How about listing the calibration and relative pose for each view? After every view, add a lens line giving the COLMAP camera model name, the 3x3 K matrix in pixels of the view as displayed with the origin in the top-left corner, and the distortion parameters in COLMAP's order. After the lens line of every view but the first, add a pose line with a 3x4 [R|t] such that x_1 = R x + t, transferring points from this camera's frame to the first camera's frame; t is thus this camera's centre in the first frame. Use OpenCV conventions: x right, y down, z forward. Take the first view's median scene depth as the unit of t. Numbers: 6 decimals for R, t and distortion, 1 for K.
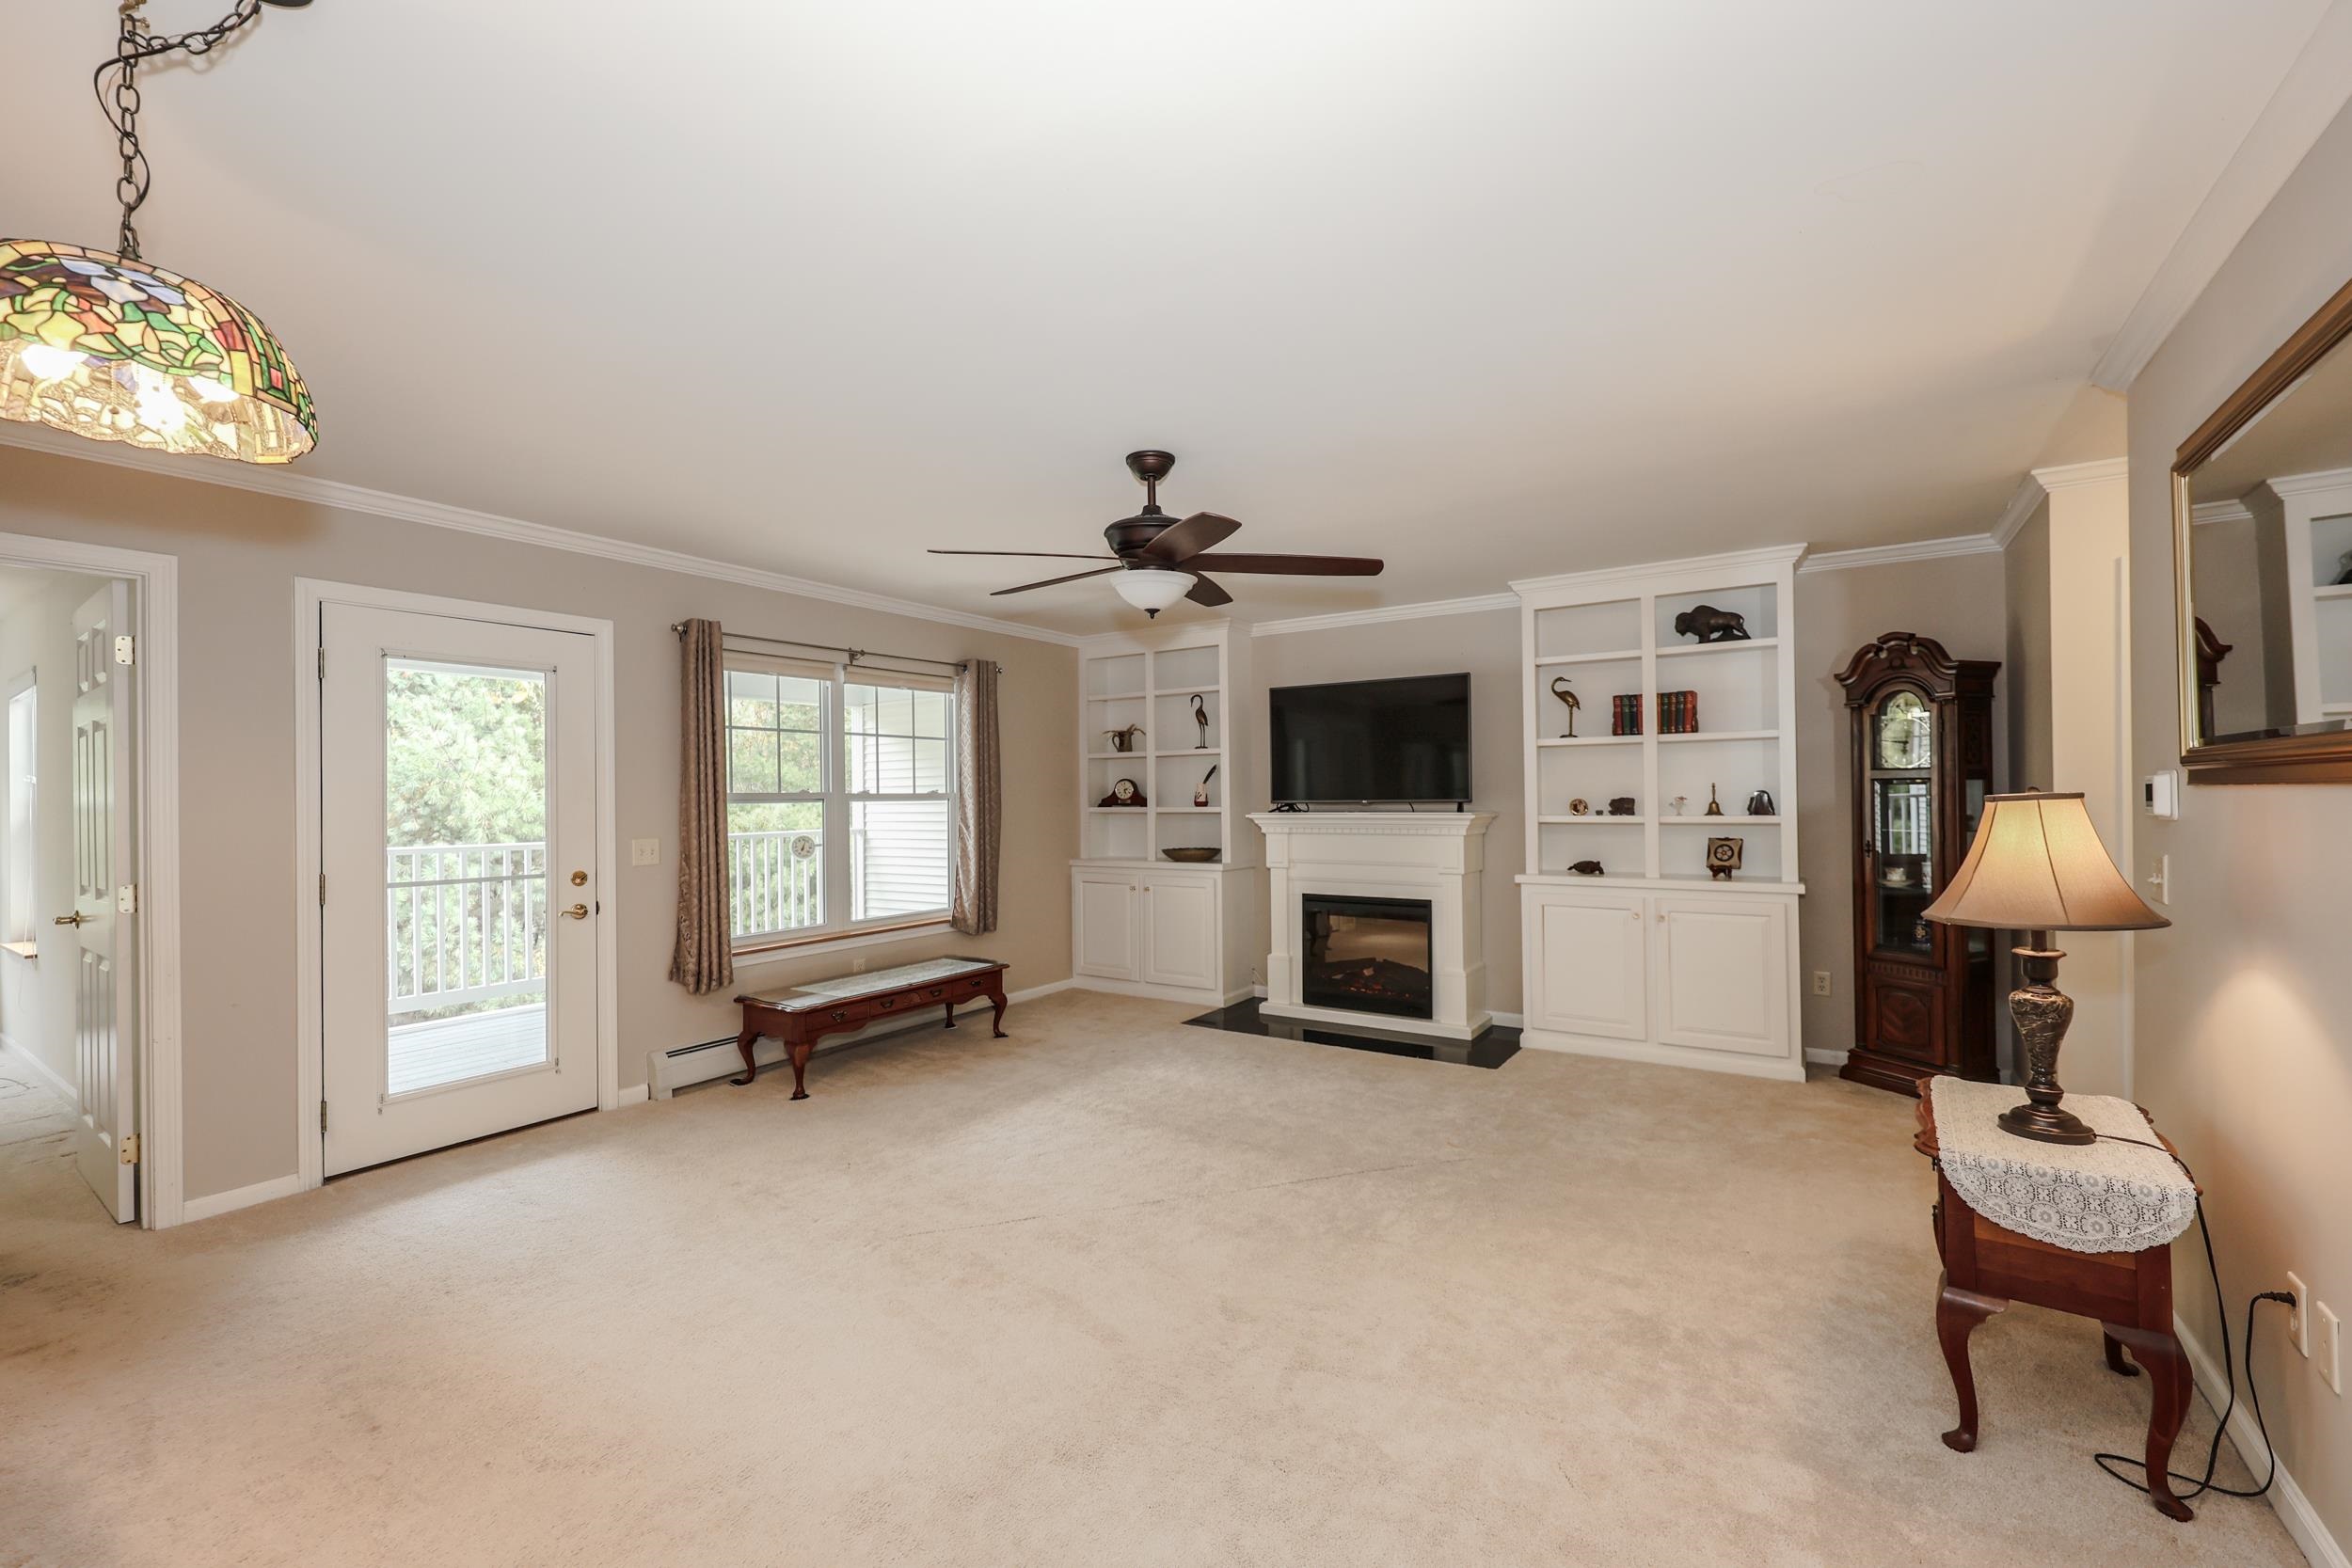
lens RADIAL K [[938.7, 0, 1164.7], [0, 938.7, 786.8], [0, 0, 1]] dist [0.001488, 0.000059]
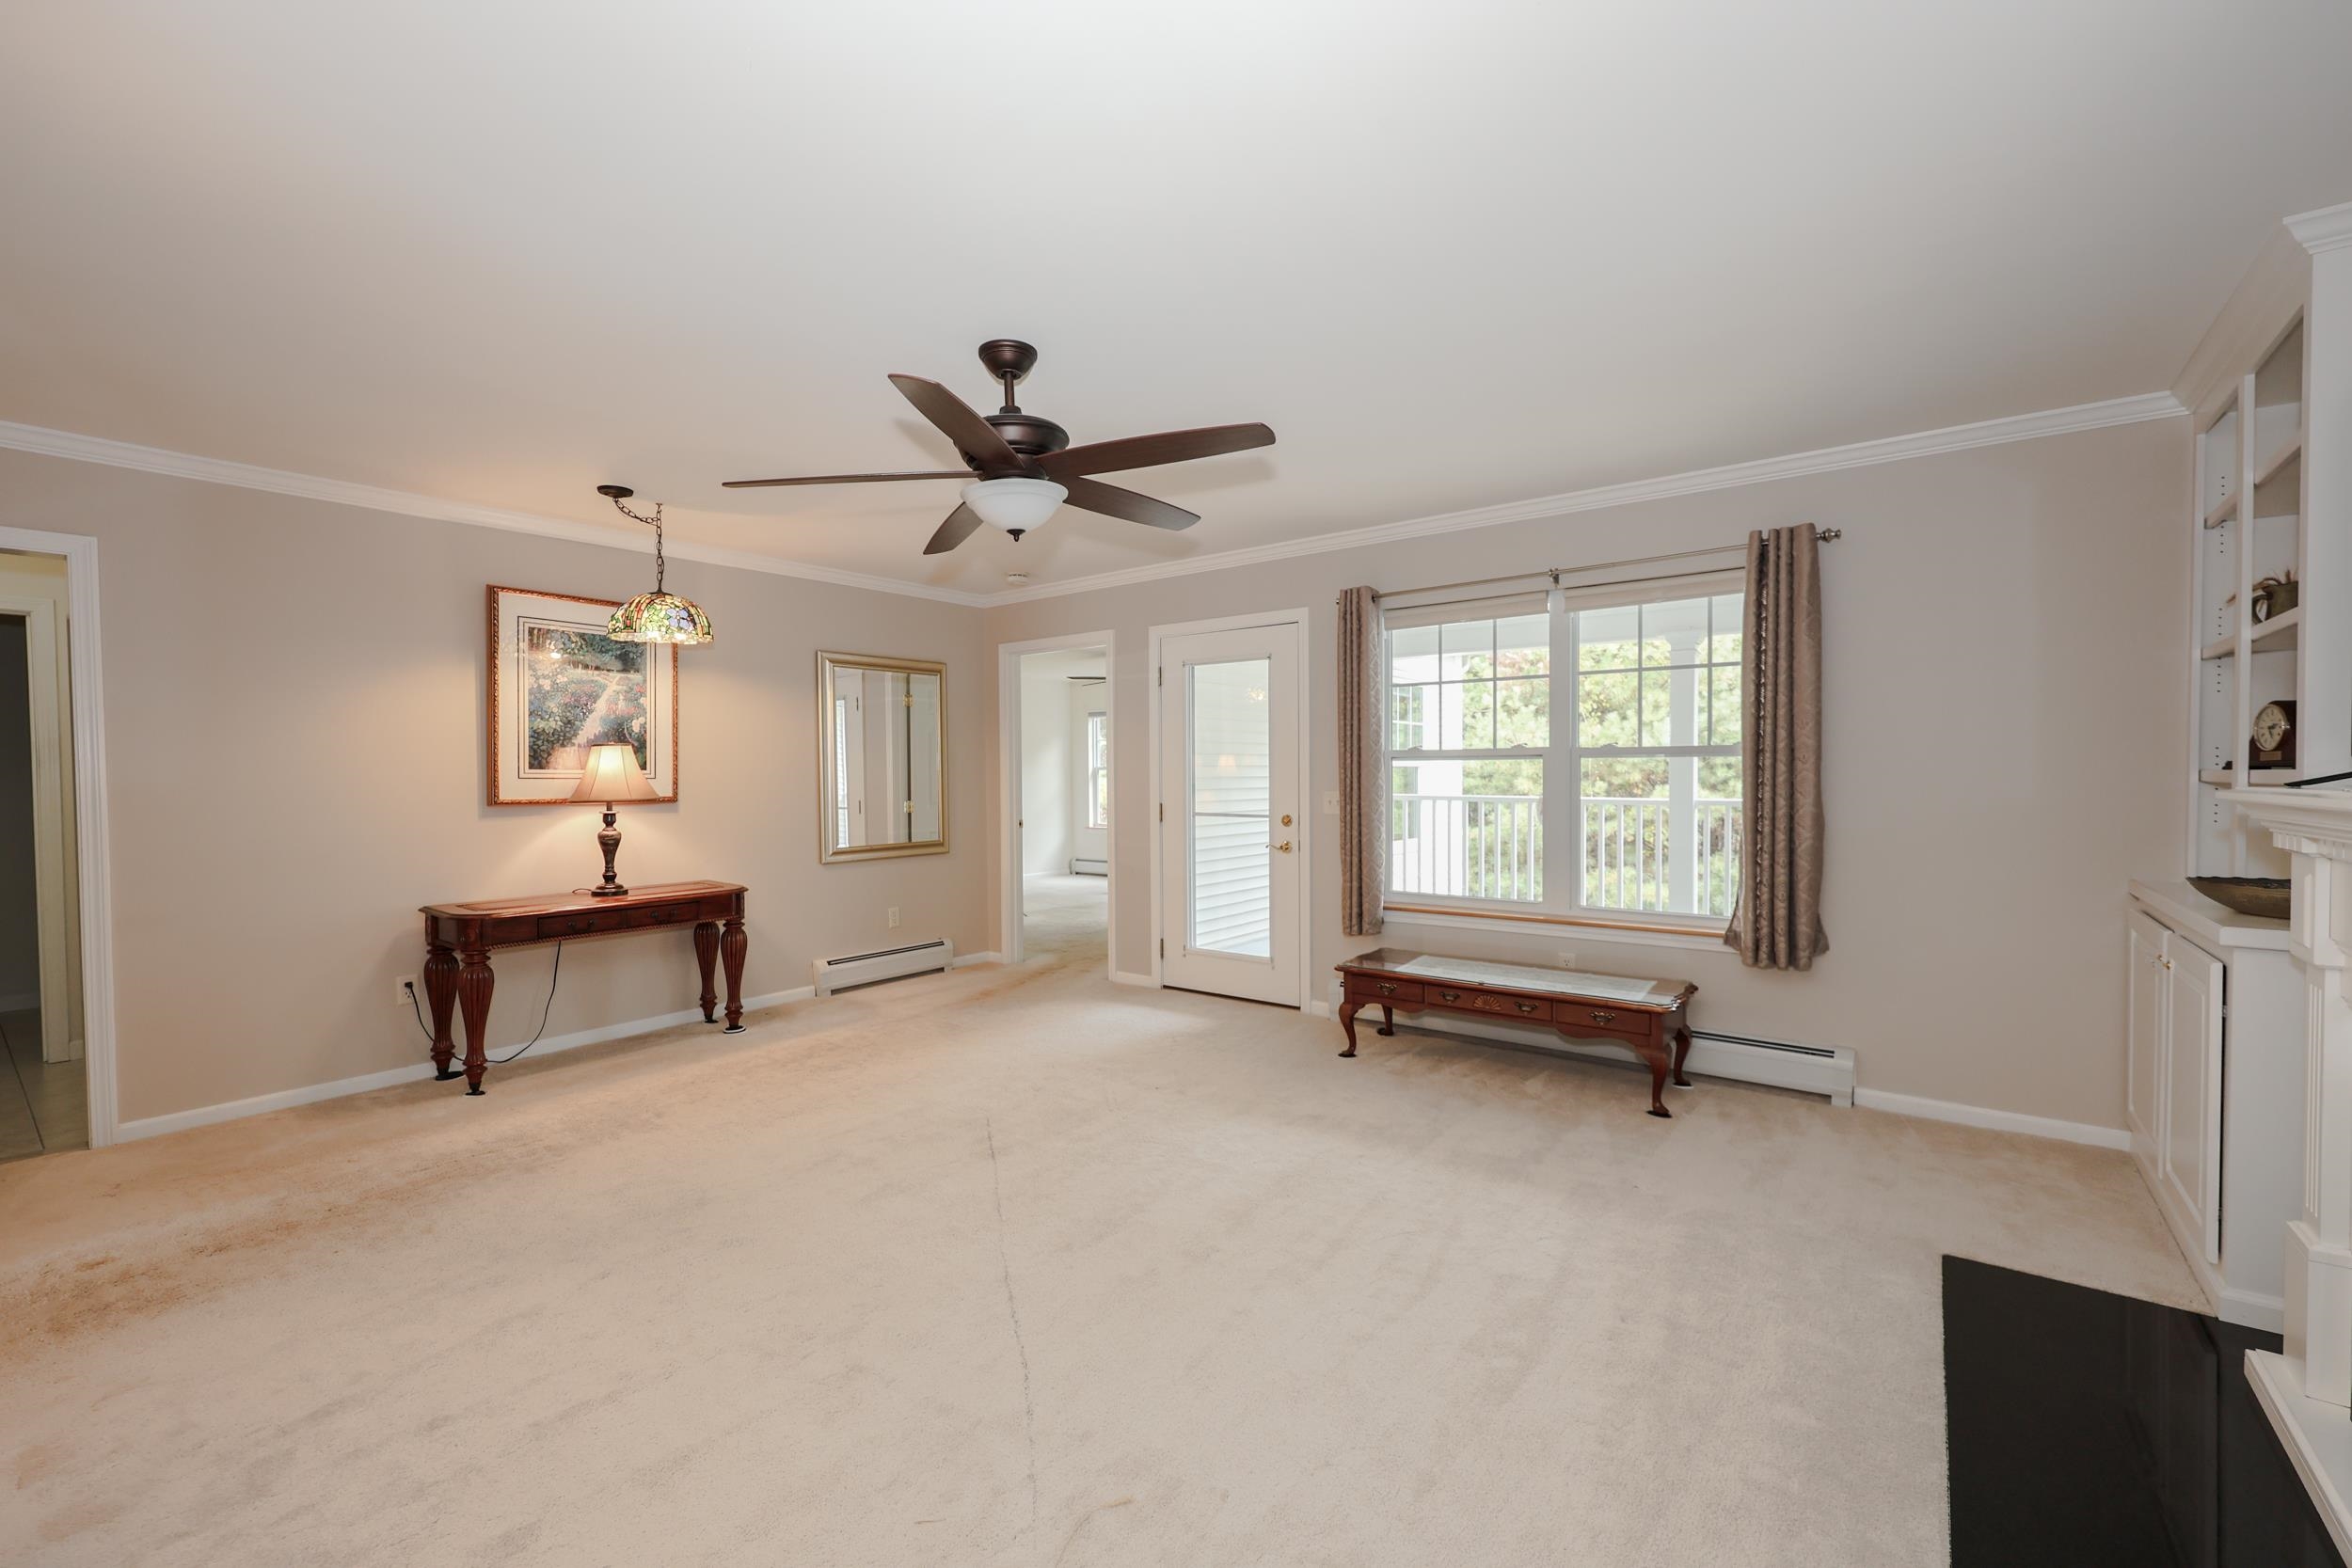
lens RADIAL K [[1009.5, 0, 1292.7], [0, 1009.5, 792.4], [0, 0, 1]] dist [-0.000063, 0.000017]
pose [[0.000454, 0.042386, -0.999101, 0.632687], [0.026137, 0.998759, 0.042383, 0.002461], [0.999658, -0.026133, -0.000655, 0.890716]]
